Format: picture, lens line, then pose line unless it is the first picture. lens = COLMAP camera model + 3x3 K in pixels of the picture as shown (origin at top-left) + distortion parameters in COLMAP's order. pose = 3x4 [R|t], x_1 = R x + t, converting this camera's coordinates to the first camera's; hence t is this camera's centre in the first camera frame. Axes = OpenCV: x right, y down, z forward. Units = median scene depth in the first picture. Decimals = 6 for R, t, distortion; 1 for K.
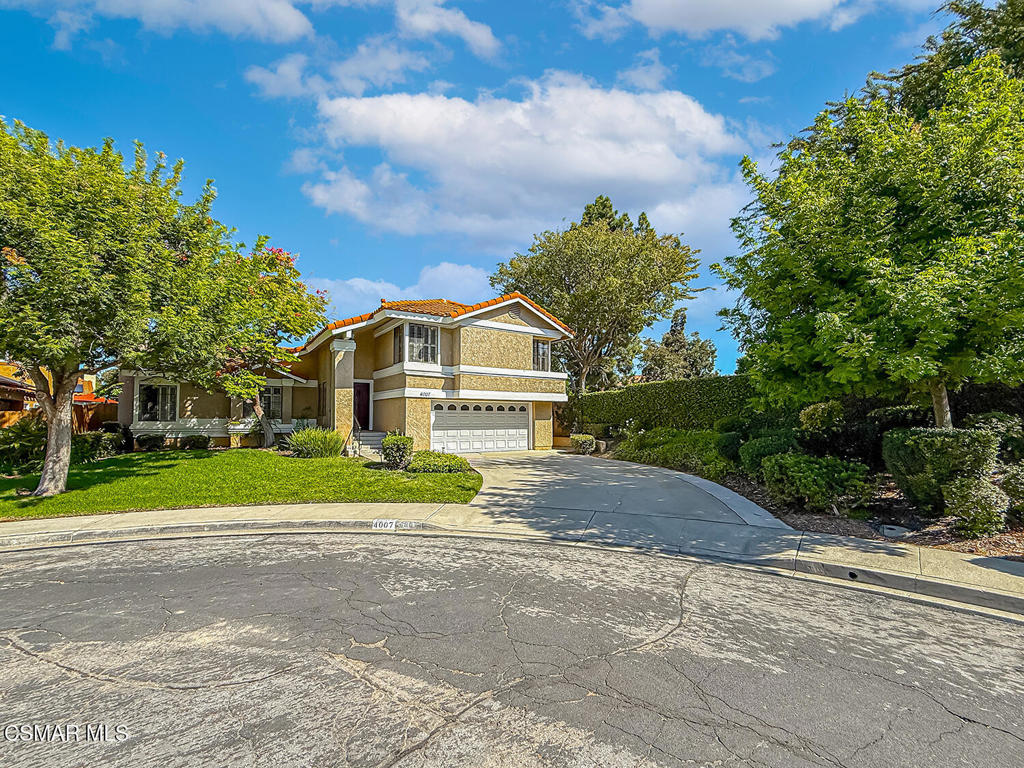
lens RADIAL K [[447.0, 0, 506.5], [0, 447.0, 400.1], [0, 0, 1]] dist [0.025890, 0.000273]
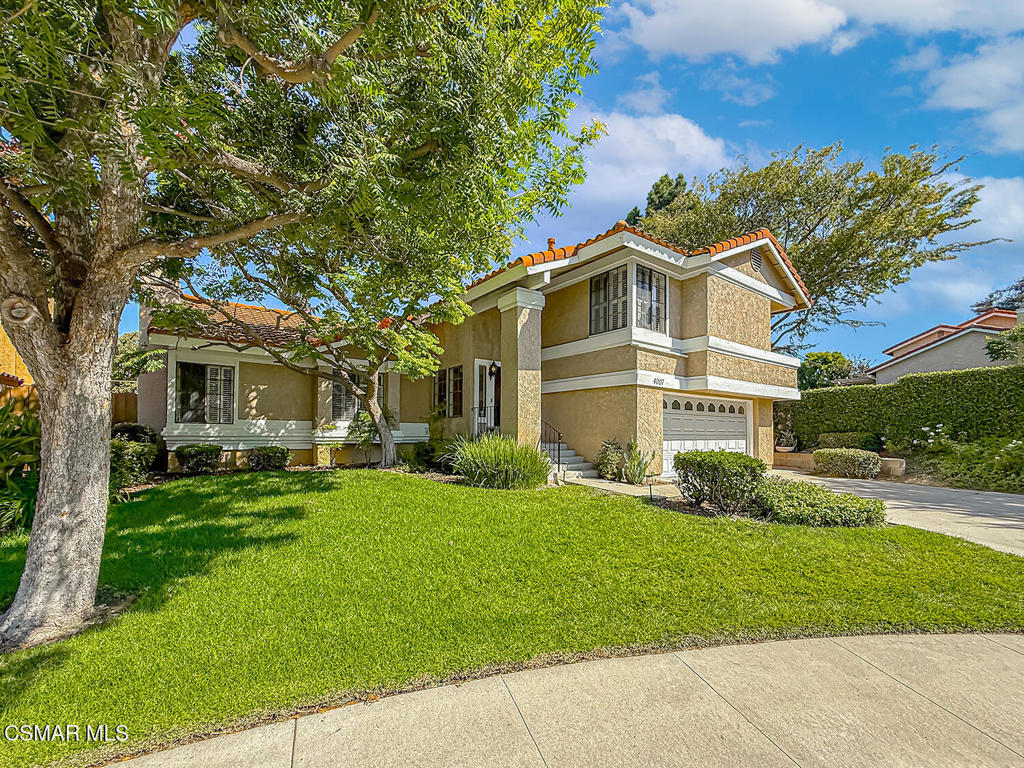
lens RADIAL K [[426.6, 0, 493.1], [0, 426.6, 418.3], [0, 0, 1]] dist [-0.002525, 0.001605]
pose [[0.998214, 0.006654, 0.059373, -0.430103], [-0.007239, 0.999927, 0.009645, 0.032220], [-0.059305, -0.010058, 0.998189, 0.418818]]
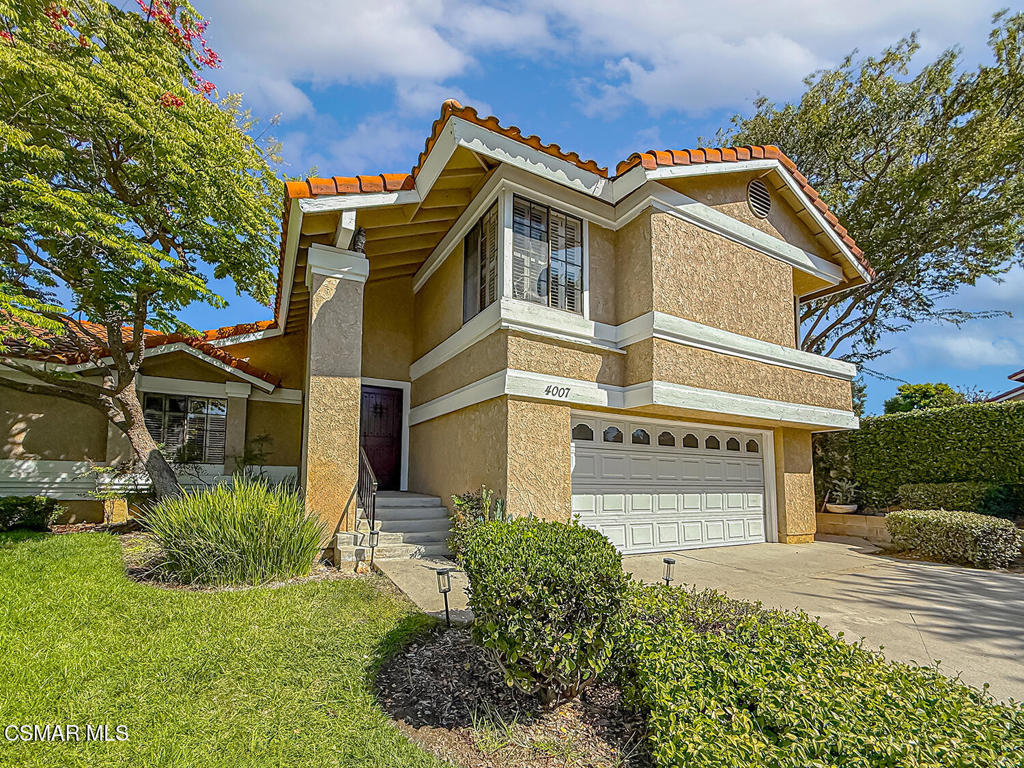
lens RADIAL K [[426.6, 0, 487.1], [0, 426.6, 443.5], [0, 0, 1]] dist [-0.002525, 0.001605]
pose [[0.995999, 0.002808, -0.089319, -0.201206], [-0.006749, 0.999016, -0.043845, 0.041402], [0.089108, 0.044273, 0.995038, 0.645405]]
